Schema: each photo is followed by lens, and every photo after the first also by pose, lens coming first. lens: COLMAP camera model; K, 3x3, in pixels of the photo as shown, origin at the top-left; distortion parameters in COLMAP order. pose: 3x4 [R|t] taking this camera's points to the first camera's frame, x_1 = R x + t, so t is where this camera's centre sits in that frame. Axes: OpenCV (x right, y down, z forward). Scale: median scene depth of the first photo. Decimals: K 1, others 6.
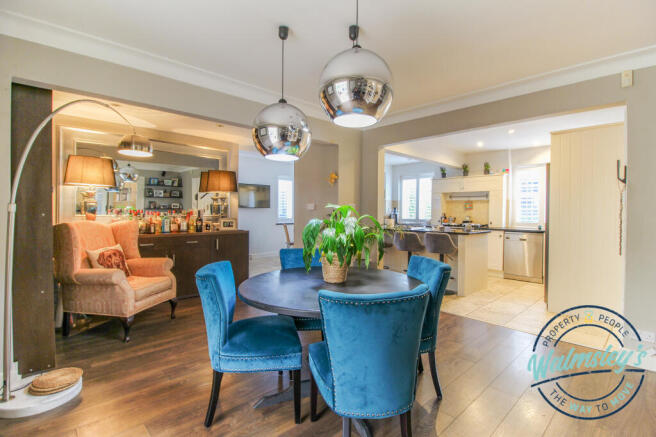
lens RADIAL K [[311.6, 0, 328.1], [0, 311.6, 211.5], [0, 0, 1]] dist [0.000821, 0.000138]
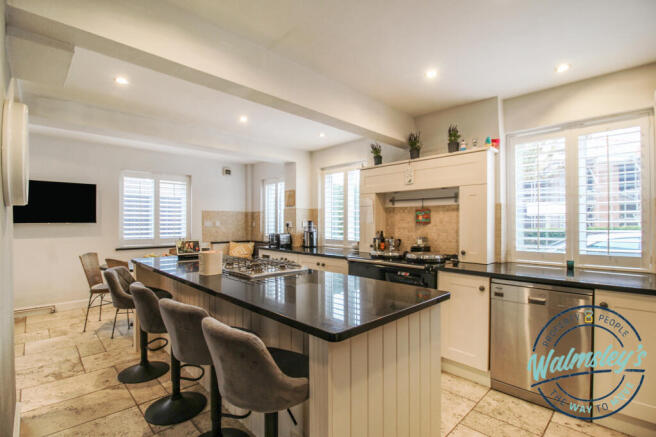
lens RADIAL K [[307.8, 0, 328.0], [0, 307.8, 218.5], [0, 0, 1]] dist [-0.000334, -0.000033]
pose [[0.999776, -0.008171, 0.019502, 0.293314], [0.008405, 0.999893, -0.011940, -0.011339], [-0.019403, 0.012101, 0.999739, 0.509701]]
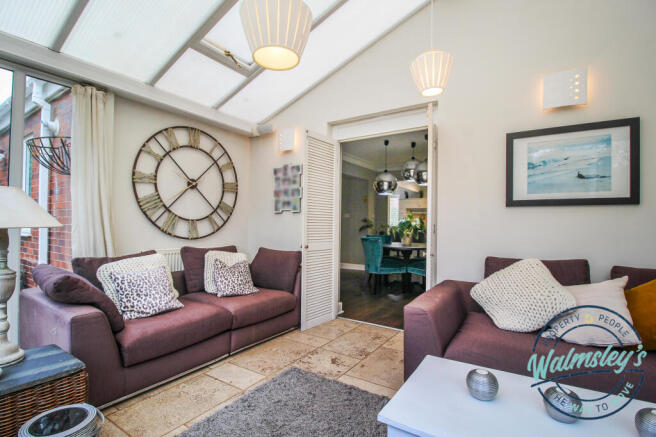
lens RADIAL K [[307.8, 0, 328.0], [0, 307.8, 218.5], [0, 0, 1]] dist [-0.000334, -0.000033]
pose [[0.973052, 0.008525, 0.230429, -0.378707], [-0.004258, 0.999810, -0.019008, 0.021640], [-0.230547, 0.017515, 0.972904, -0.407539]]
